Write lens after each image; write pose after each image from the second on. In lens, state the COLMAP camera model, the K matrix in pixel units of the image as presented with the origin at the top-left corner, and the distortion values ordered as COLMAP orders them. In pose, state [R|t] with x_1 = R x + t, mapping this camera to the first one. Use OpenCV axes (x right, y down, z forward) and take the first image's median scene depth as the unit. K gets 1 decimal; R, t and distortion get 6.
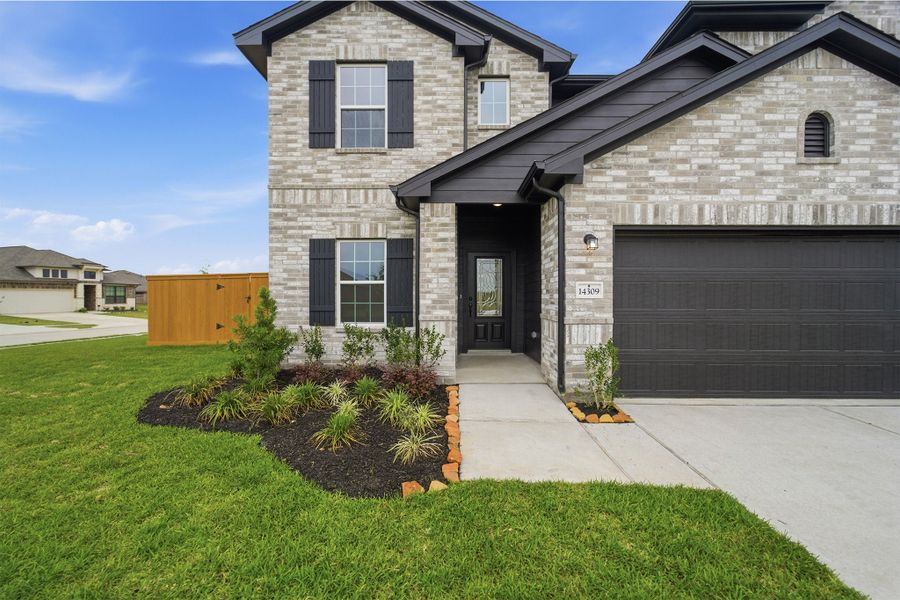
lens RADIAL K [[368.7, 0, 446.6], [0, 368.7, 301.0], [0, 0, 1]] dist [-0.015958, 0.007135]
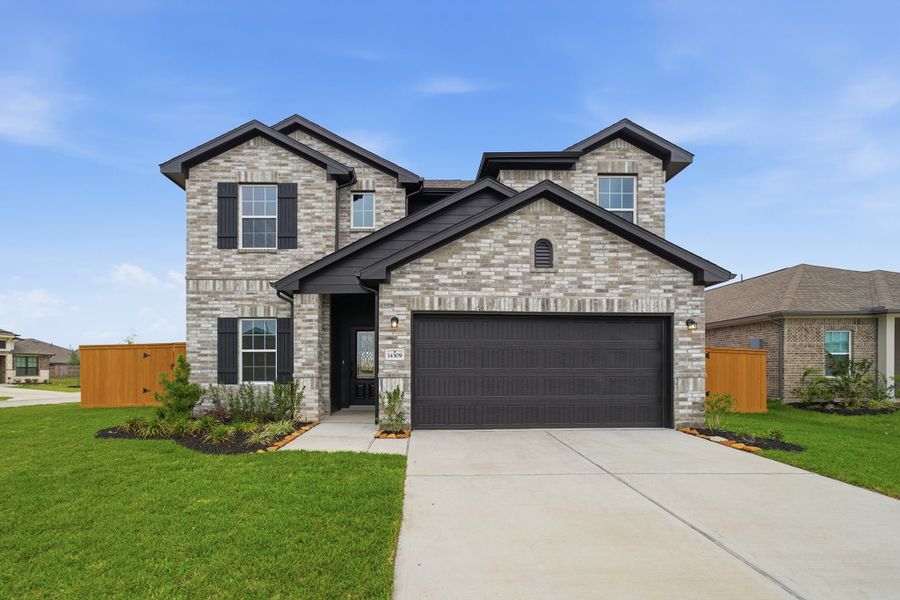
lens RADIAL K [[434.3, 0, 421.8], [0, 434.3, 366.0], [0, 0, 1]] dist [-0.013156, 0.003712]
pose [[0.999788, -0.003209, 0.020325, 0.325074], [0.003576, 0.999831, -0.018033, 0.034008], [-0.020264, 0.018102, 0.999631, -0.557945]]
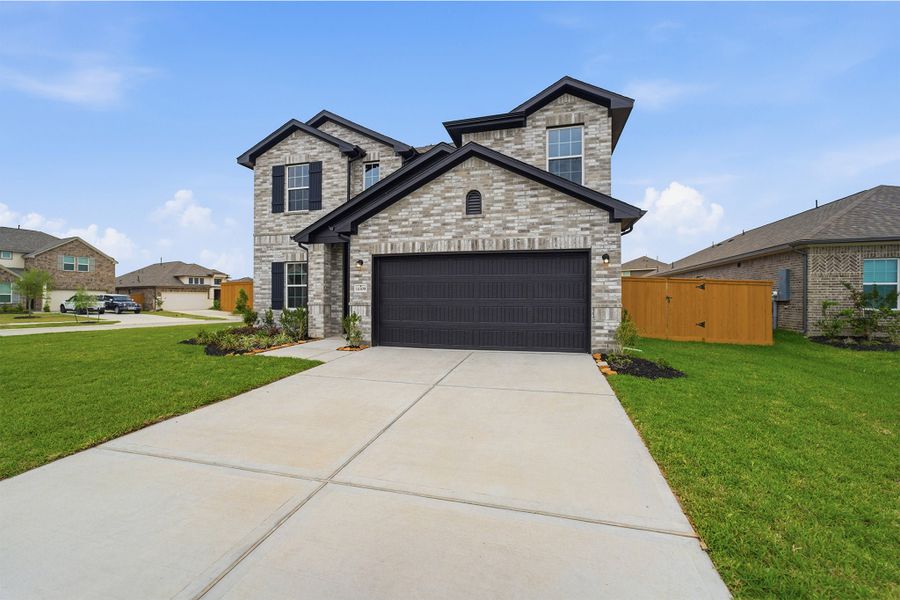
lens RADIAL K [[368.7, 0, 444.1], [0, 368.7, 294.8], [0, 0, 1]] dist [-0.015958, 0.007135]
pose [[0.968399, -0.003750, -0.249378, 0.928617], [-0.002073, 0.999731, -0.023084, 0.035422], [0.249398, 0.022871, 0.968131, -0.568274]]
